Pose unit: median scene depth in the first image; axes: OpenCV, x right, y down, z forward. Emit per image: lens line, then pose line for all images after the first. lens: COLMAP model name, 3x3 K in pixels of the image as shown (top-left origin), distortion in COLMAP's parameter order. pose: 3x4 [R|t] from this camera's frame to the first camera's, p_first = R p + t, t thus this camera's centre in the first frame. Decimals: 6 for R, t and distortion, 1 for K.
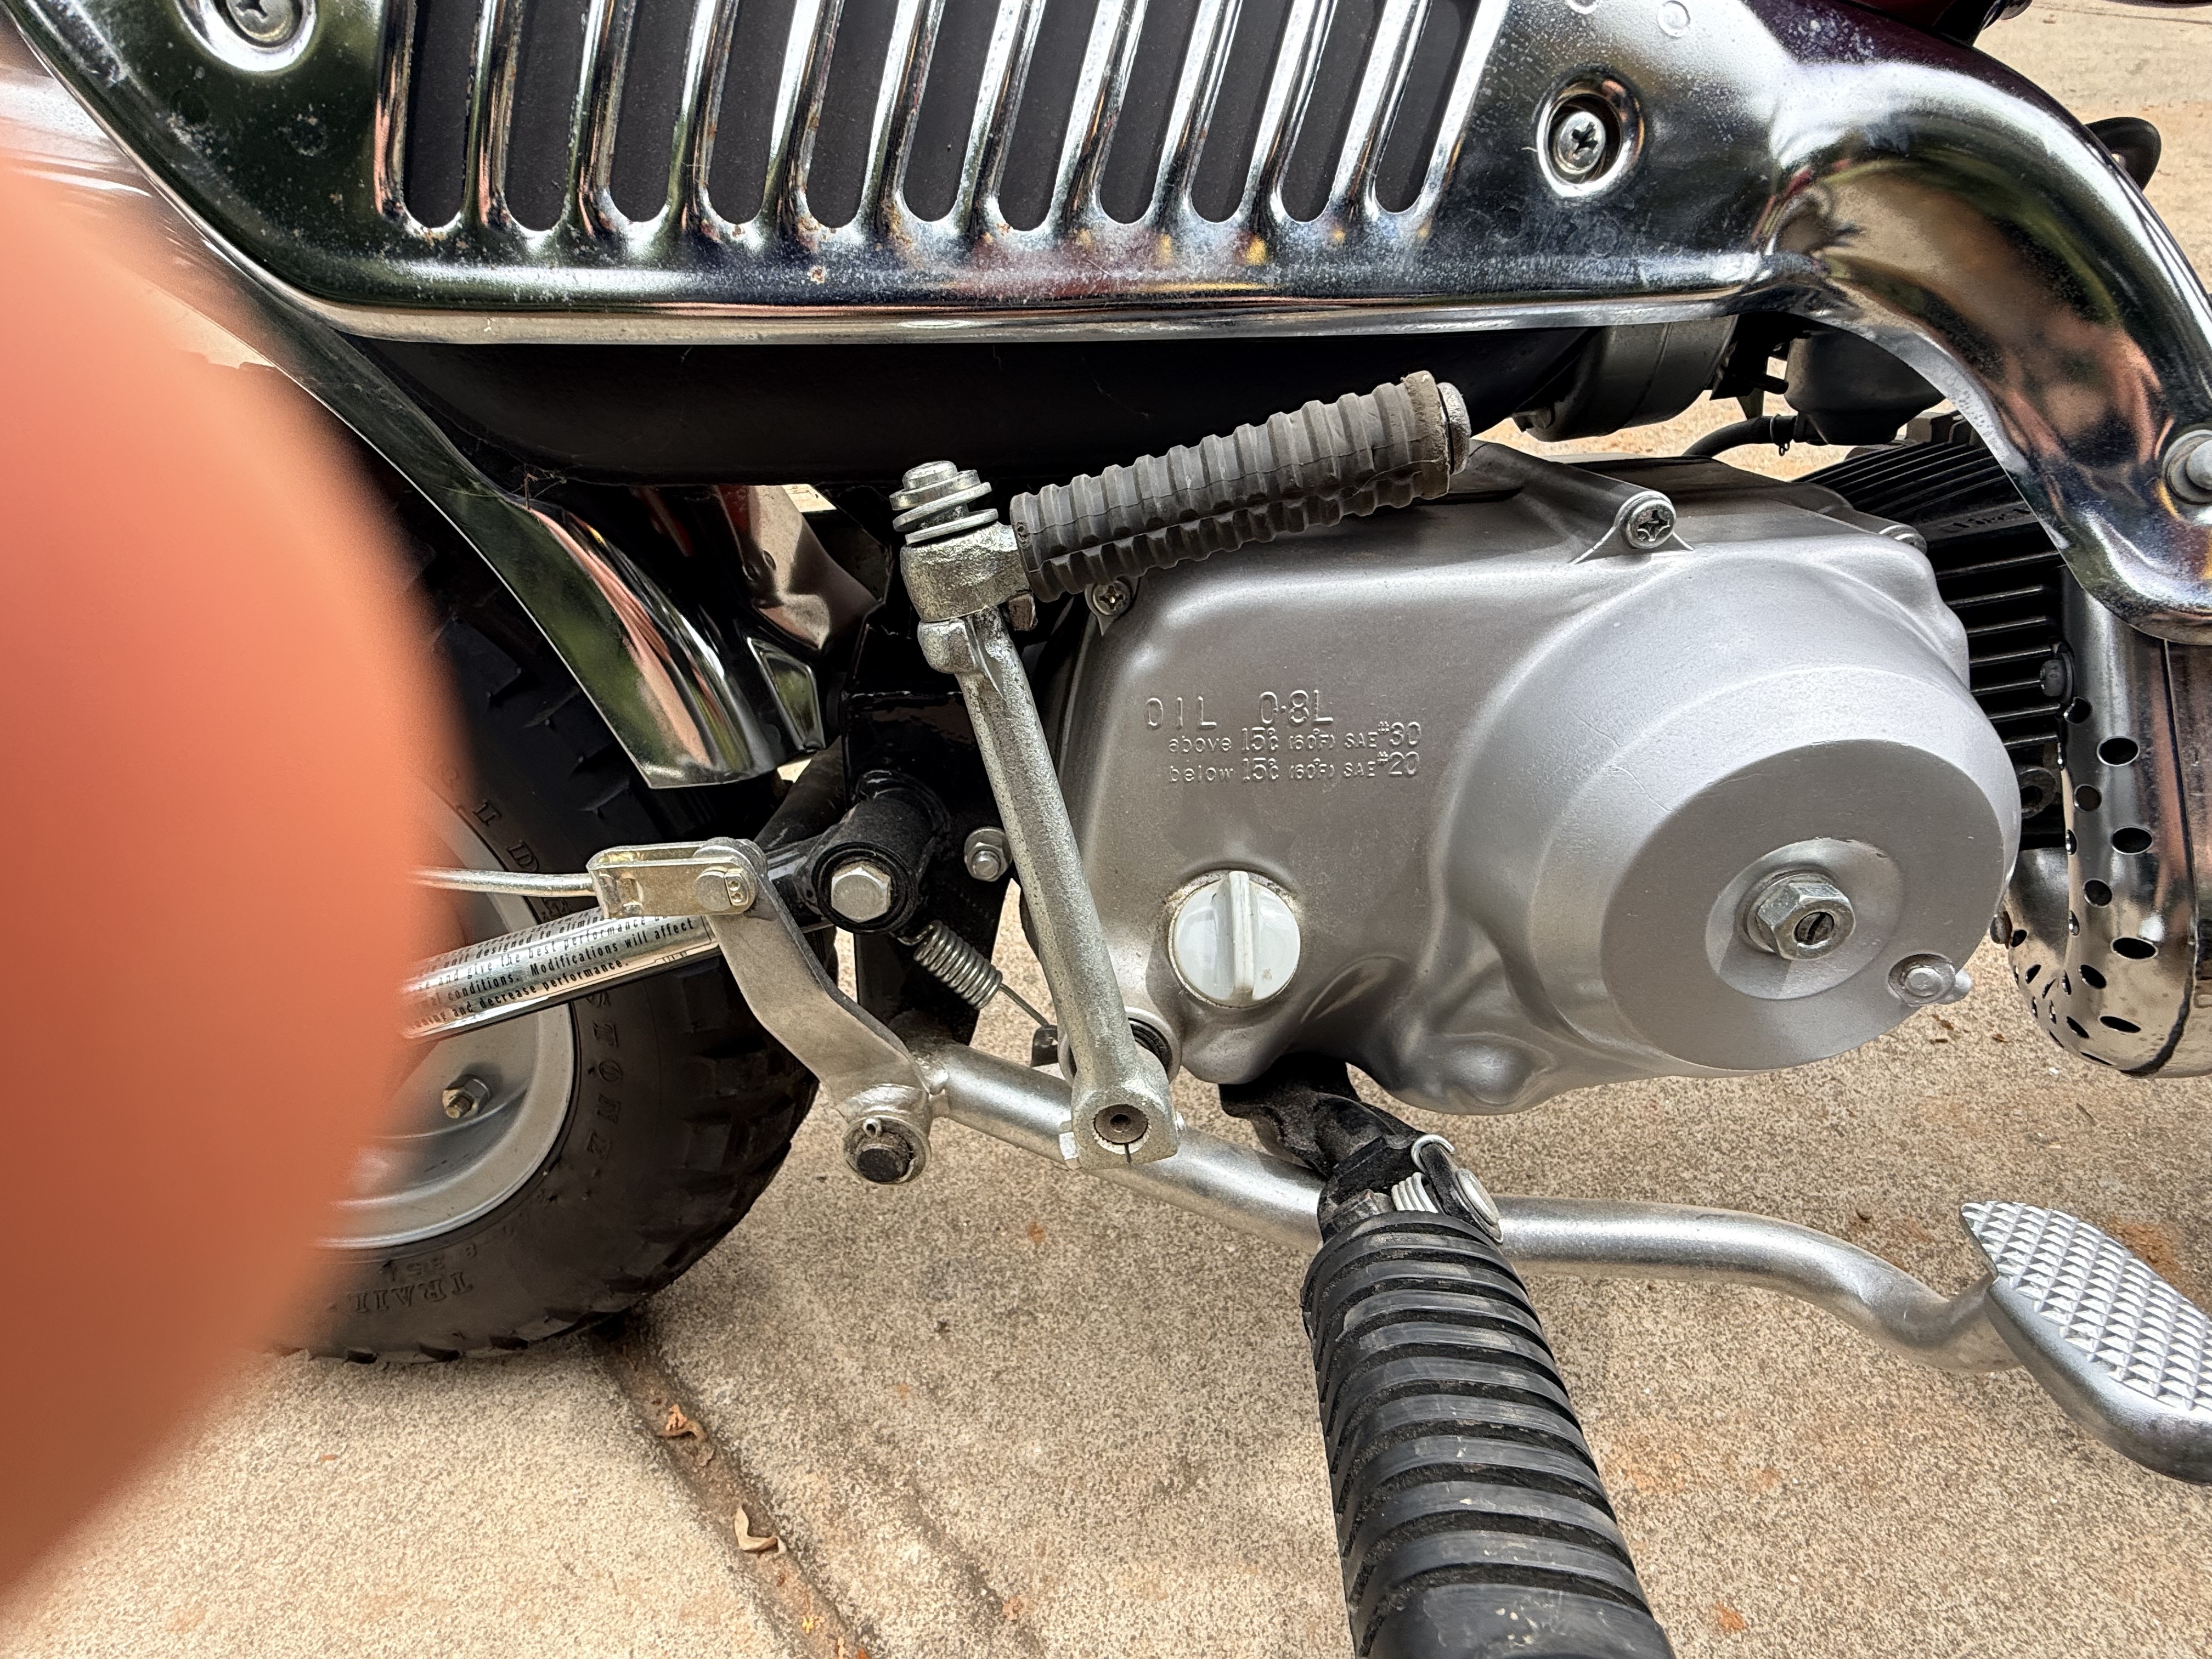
lens RADIAL K [[1020.4, 0, 1083.5], [0, 1020.4, 826.6], [0, 0, 1]] dist [0.000997, -0.000438]
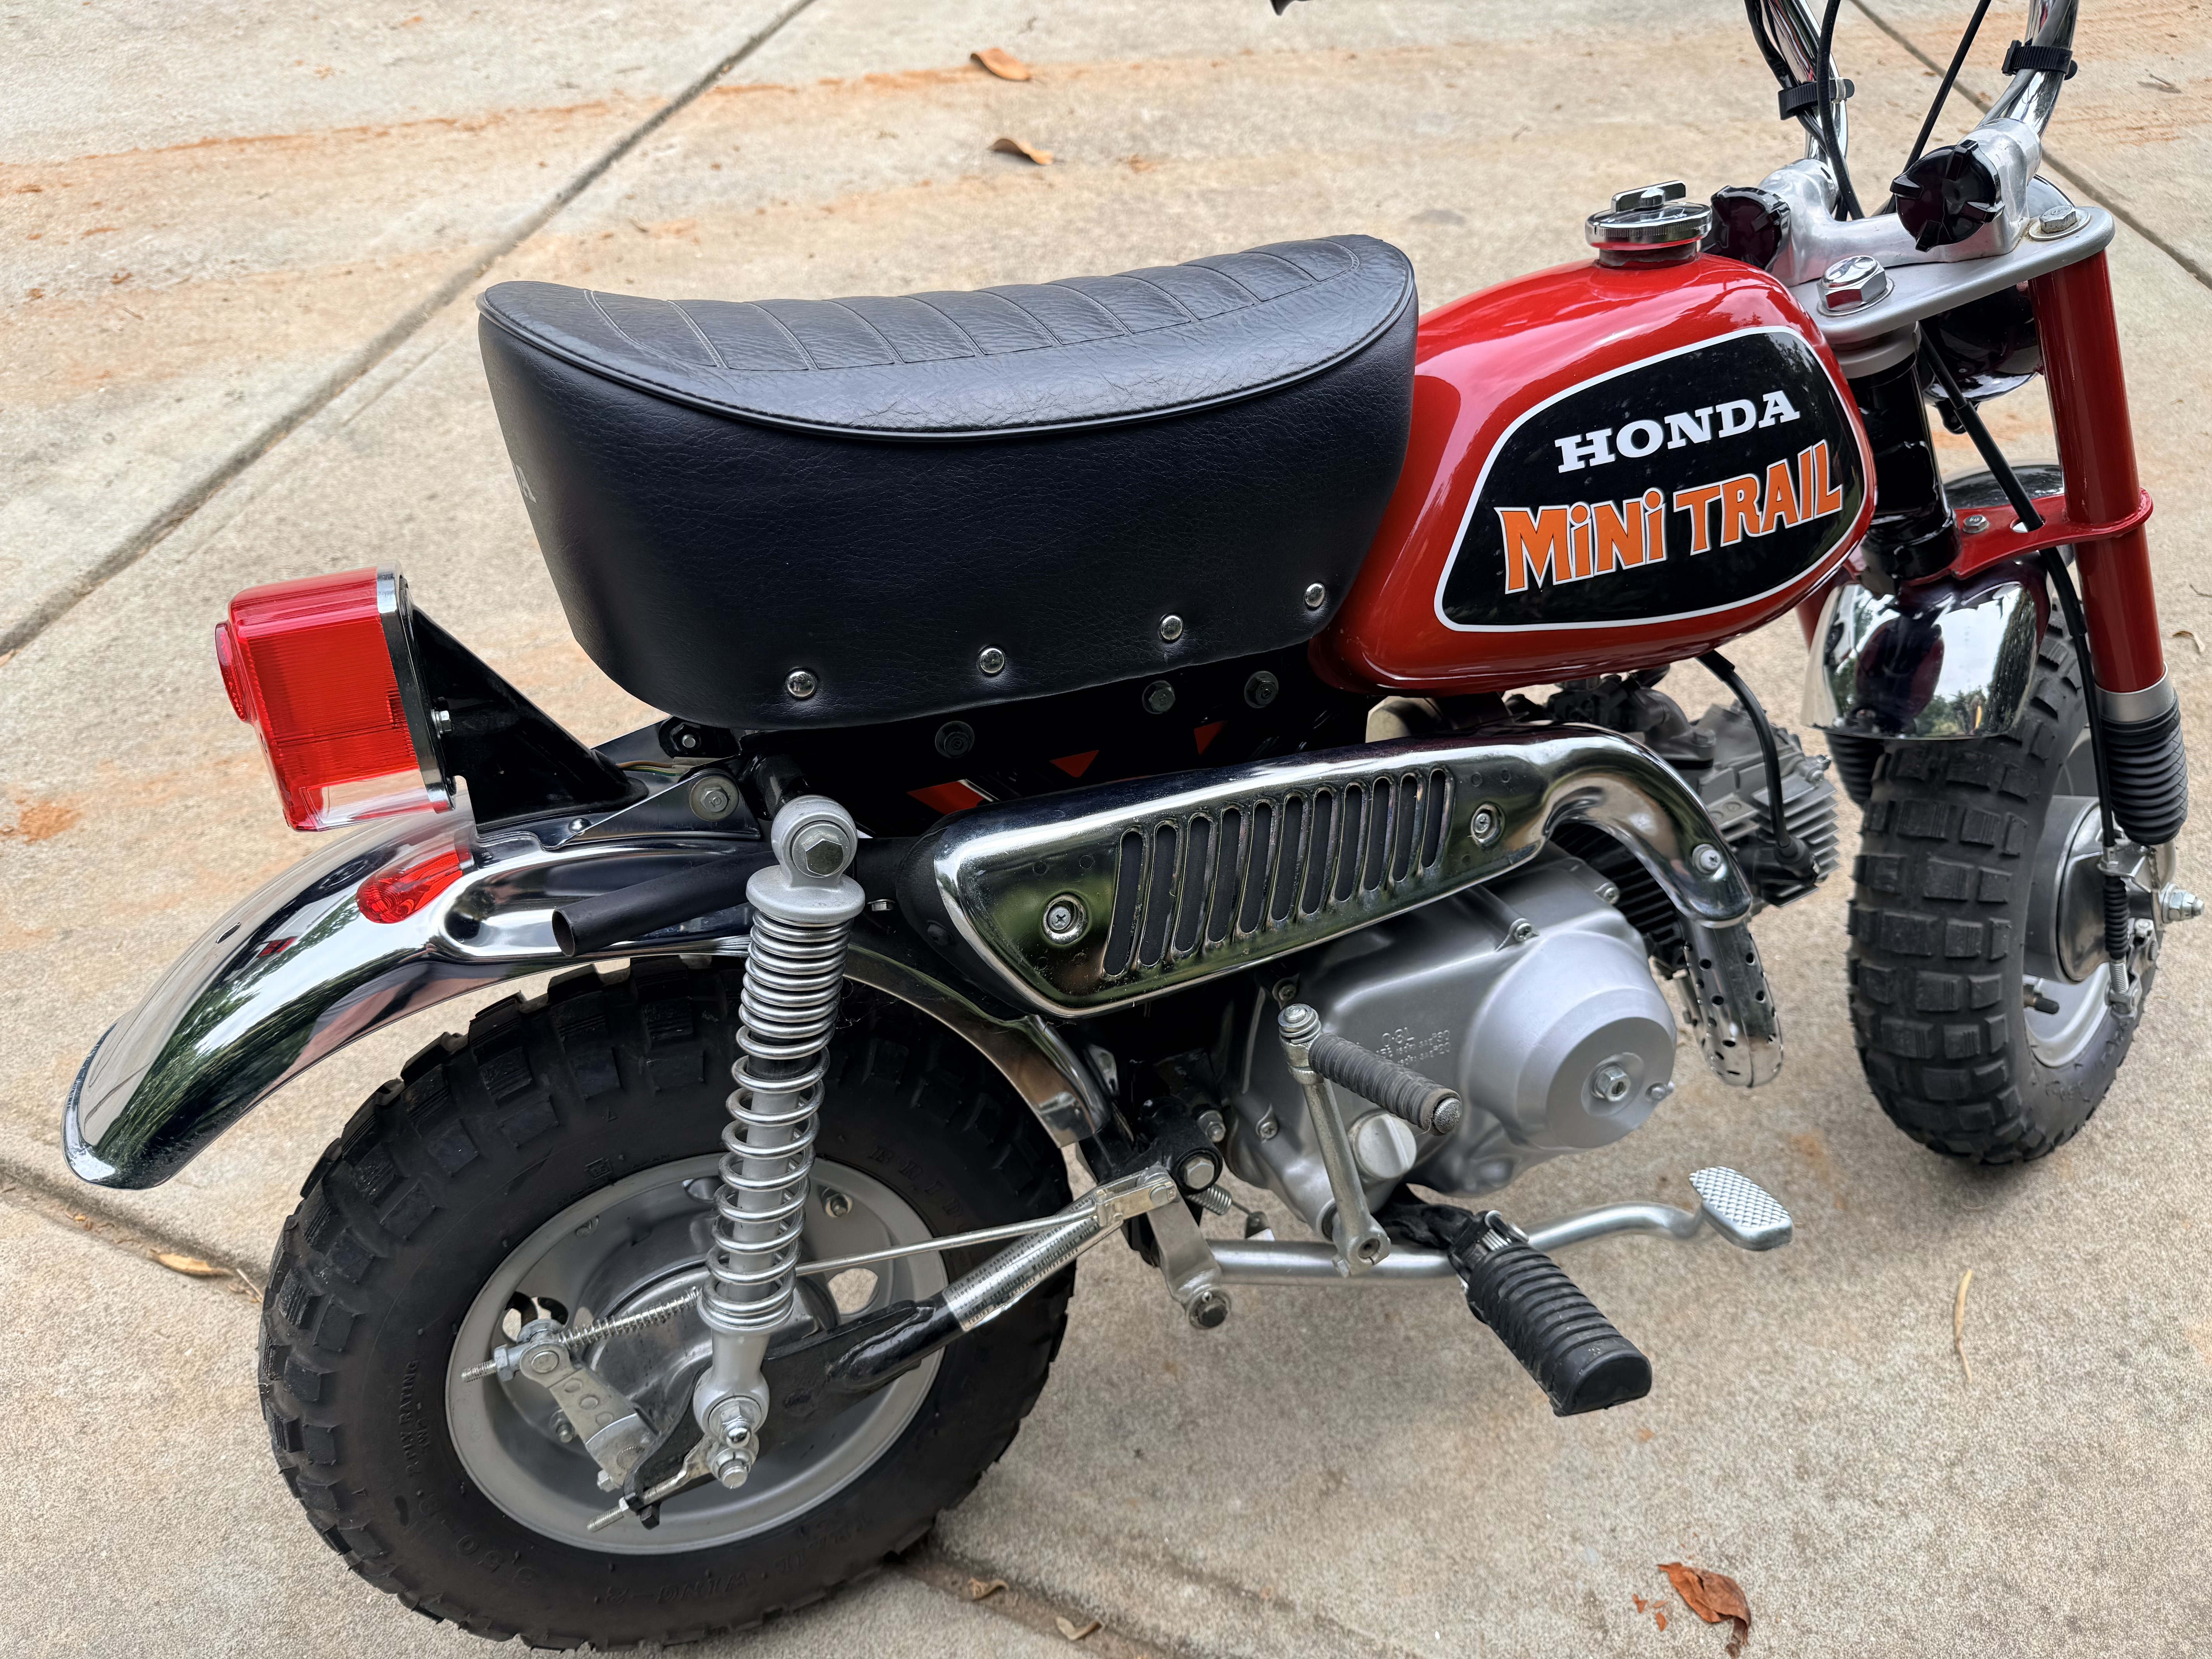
lens RADIAL K [[1527.2, 0, 1111.7], [0, 1527.2, 841.5], [0, 0, 1]] dist [0.035139, -0.059030]
pose [[0.917563, -0.214542, 0.334739, -0.747309], [0.212637, 0.976193, 0.042801, -0.438989], [-0.335953, 0.031906, 0.941338, -1.028764]]
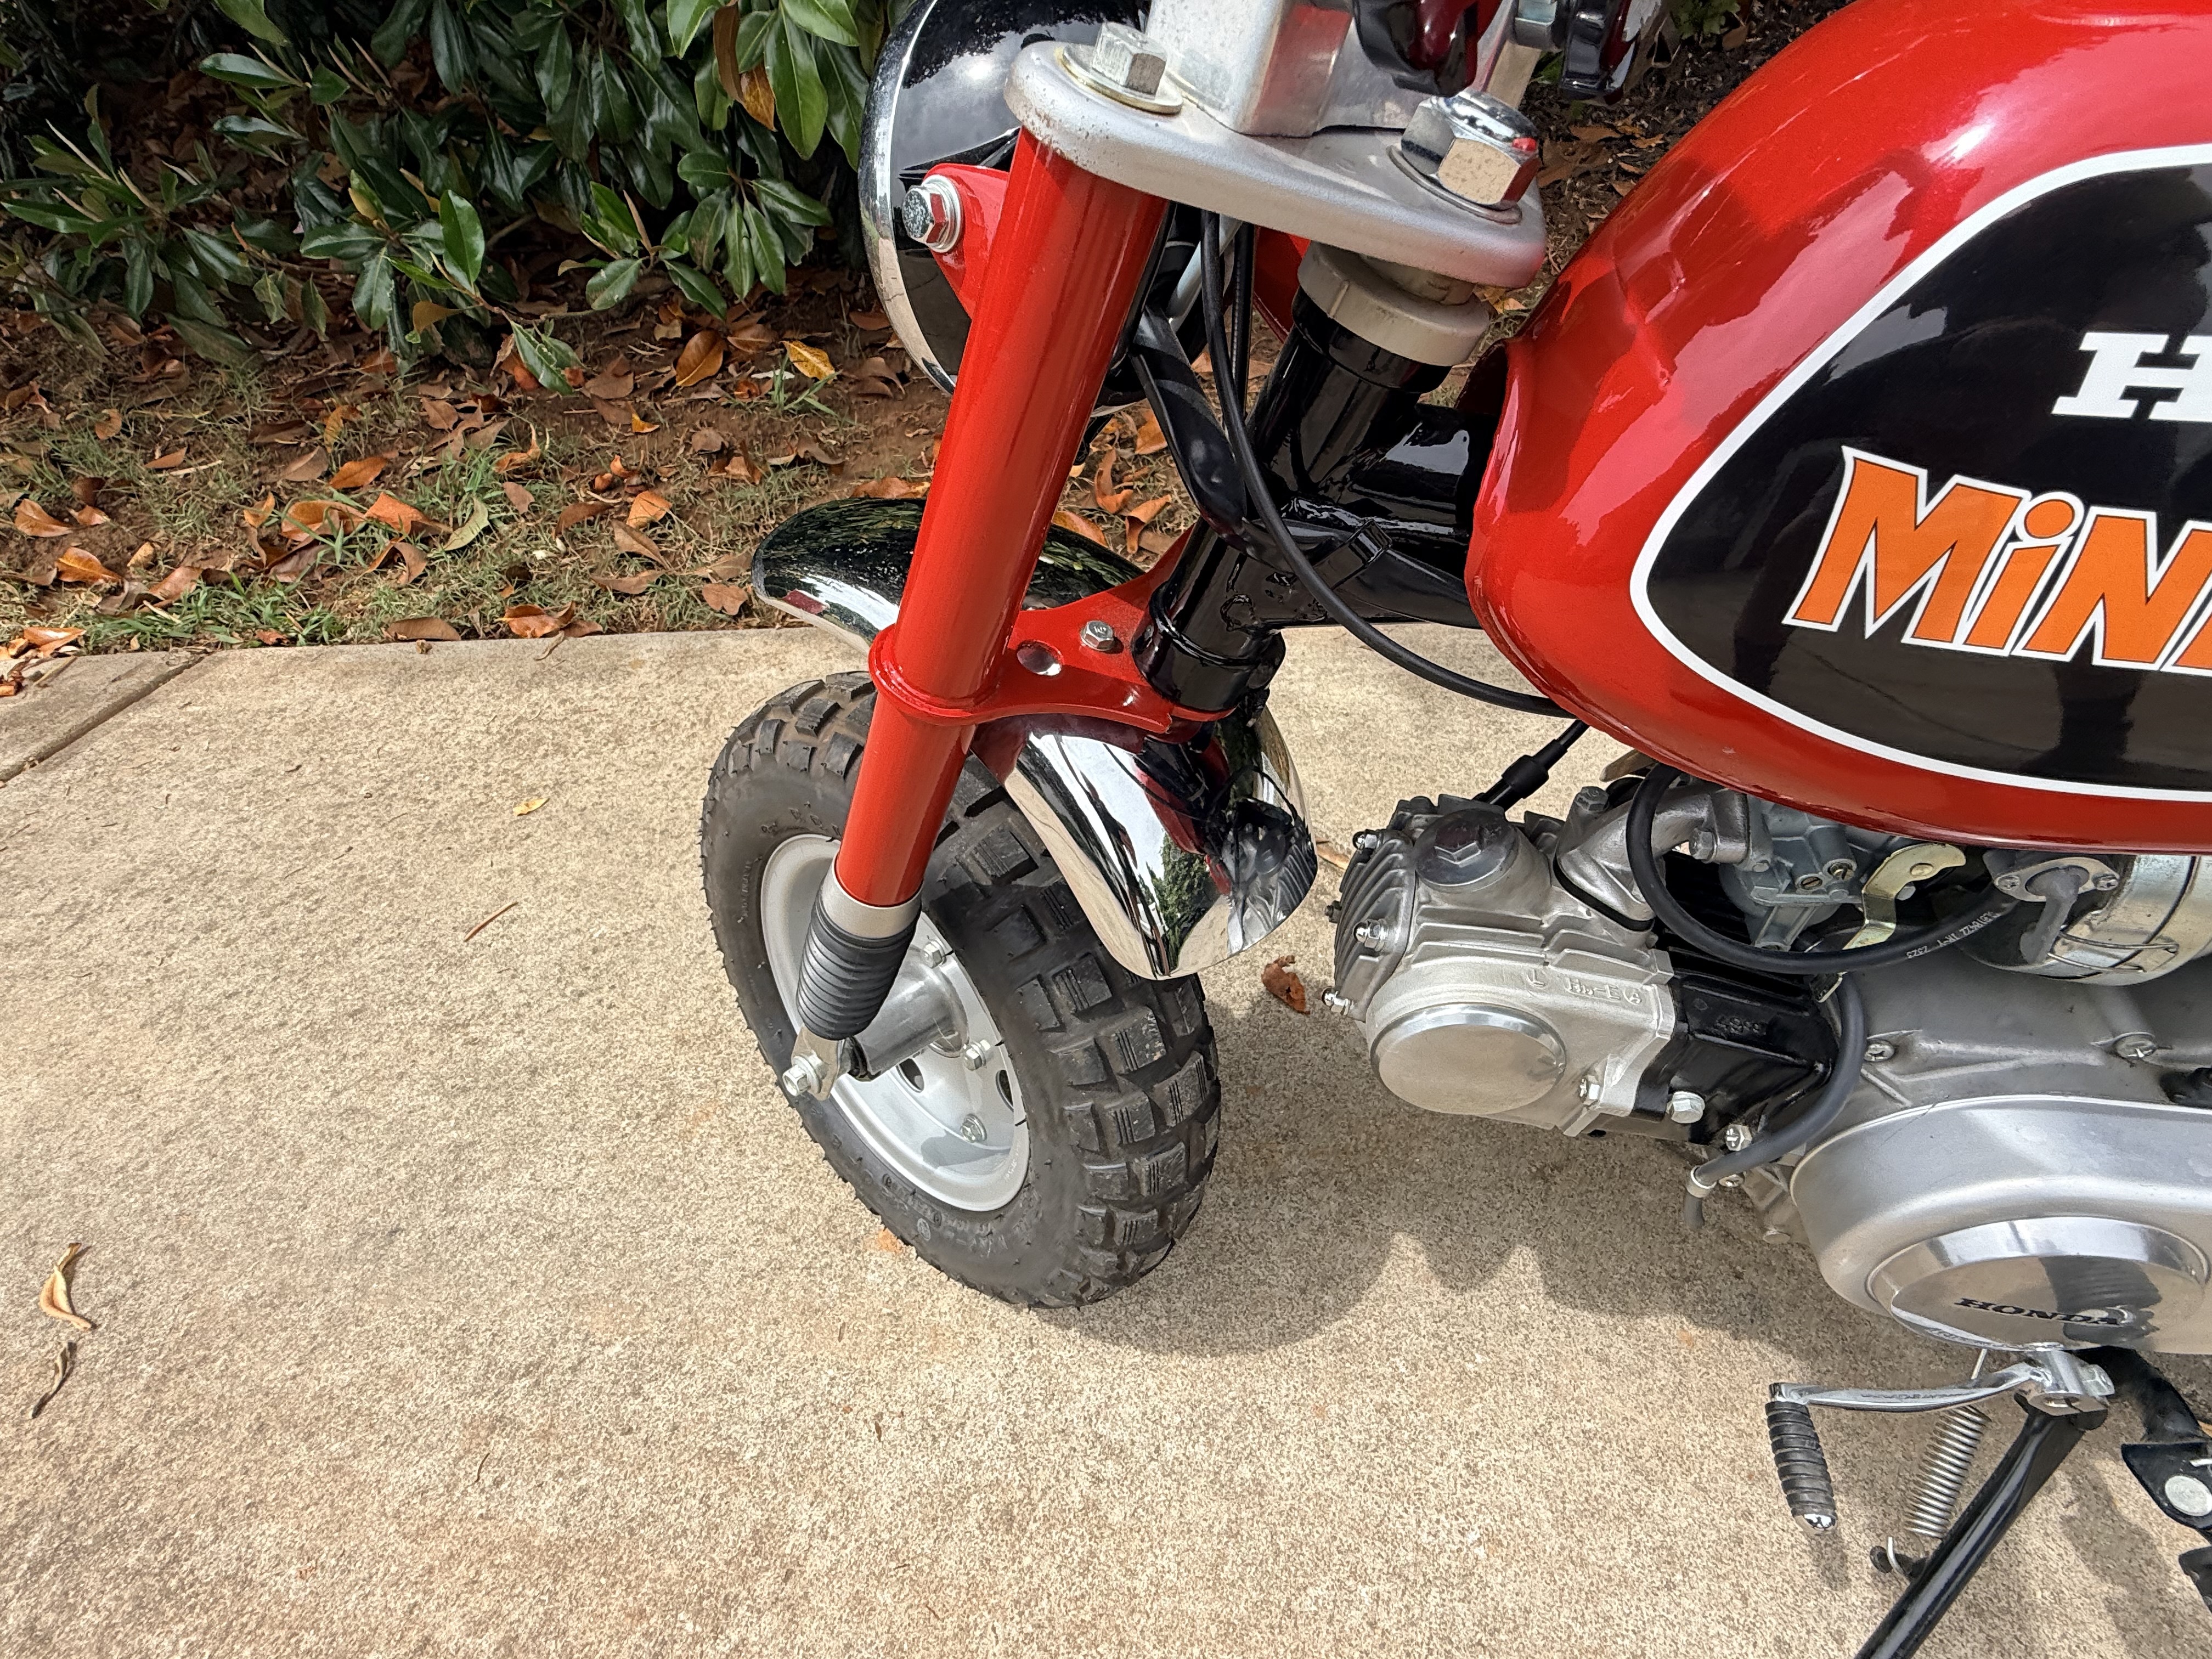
lens RADIAL K [[1026.7, 0, 1106.2], [0, 1026.7, 837.3], [0, 0, 1]] dist [0.002242, -0.000029]
pose [[0.982533, 0.147326, -0.113684, -0.035126], [-0.100136, 0.933501, 0.344308, -0.586353], [0.156850, -0.326910, 0.931948, -0.253302]]
